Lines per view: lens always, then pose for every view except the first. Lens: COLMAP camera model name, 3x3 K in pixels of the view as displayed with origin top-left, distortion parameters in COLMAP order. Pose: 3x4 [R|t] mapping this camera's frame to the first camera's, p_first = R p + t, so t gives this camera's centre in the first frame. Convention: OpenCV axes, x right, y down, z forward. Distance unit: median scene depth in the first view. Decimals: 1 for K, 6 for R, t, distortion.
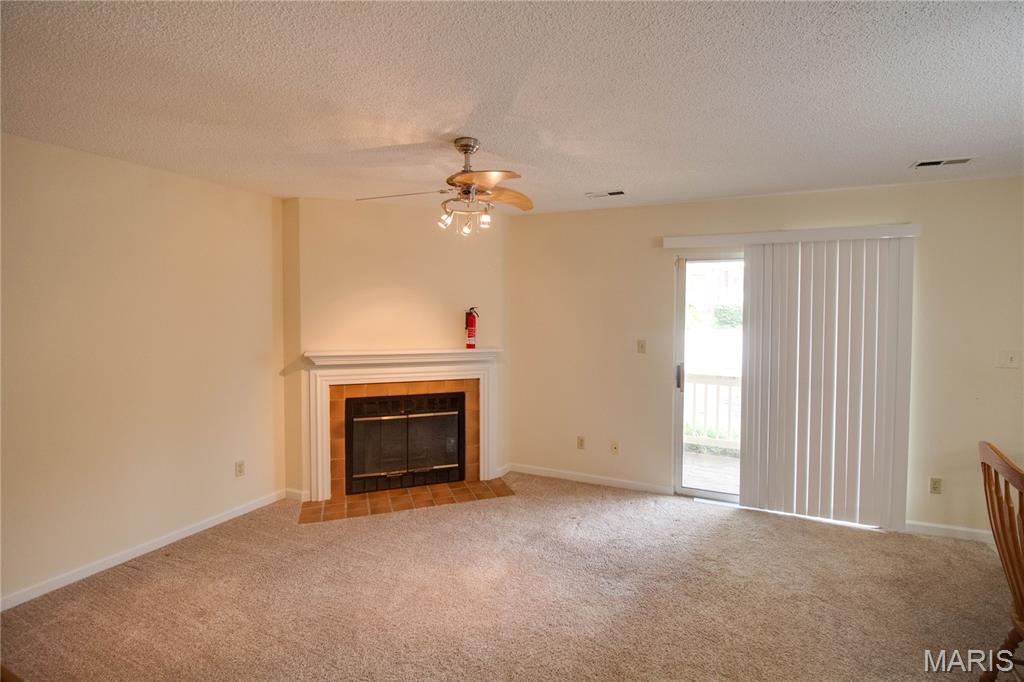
lens RADIAL K [[491.7, 0, 527.5], [0, 491.7, 330.8], [0, 0, 1]] dist [-0.005861, -0.008622]
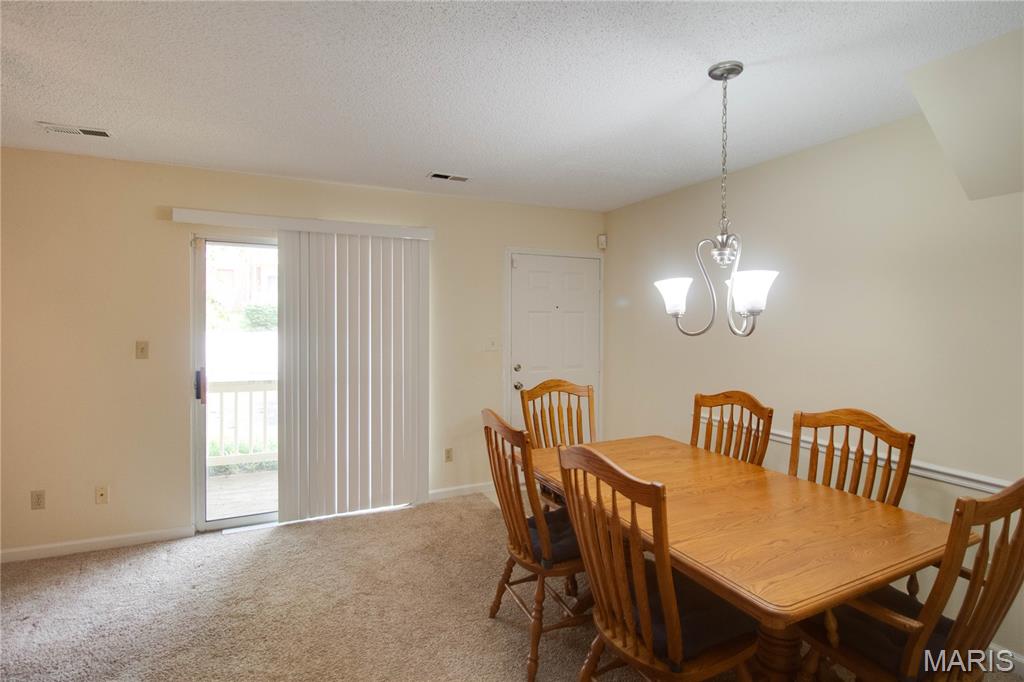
lens RADIAL K [[491.7, 0, 518.1], [0, 491.7, 319.4], [0, 0, 1]] dist [-0.005861, -0.008622]
pose [[0.645962, -0.001481, 0.763368, 0.033725], [0.030736, 0.999238, -0.024070, 0.020816], [-0.762750, 0.039011, 0.645516, 0.076773]]
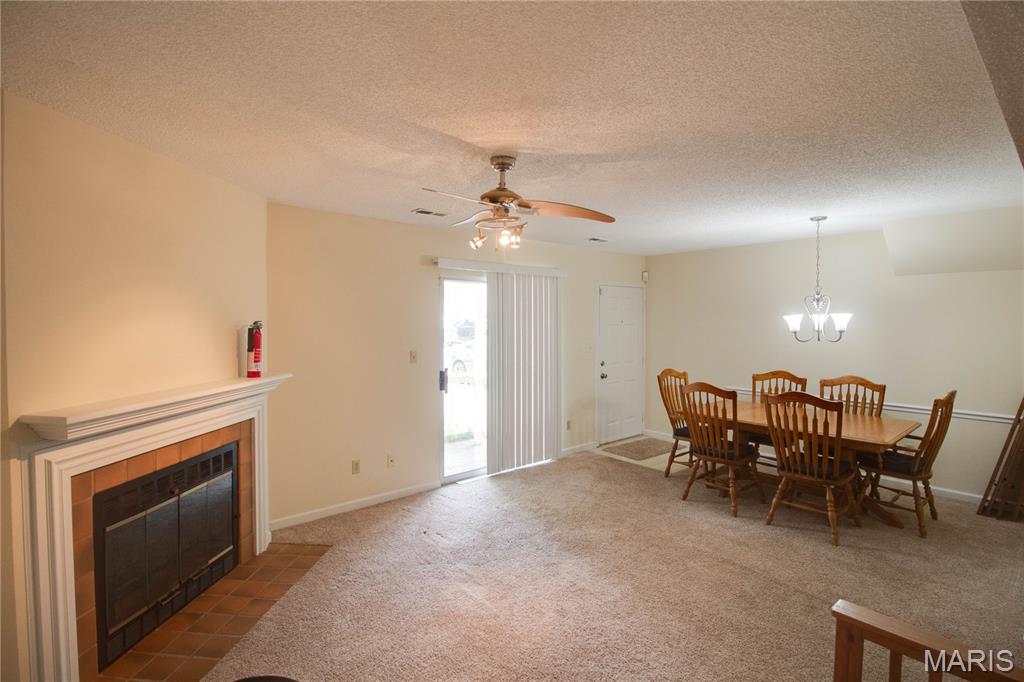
lens RADIAL K [[491.7, 0, 496.8], [0, 491.7, 320.1], [0, 0, 1]] dist [-0.005861, -0.008622]
pose [[0.437810, -0.004100, 0.899058, -0.710141], [0.042317, 0.998975, -0.016051, -0.027419], [-0.898071, 0.045072, 0.437535, 0.395803]]
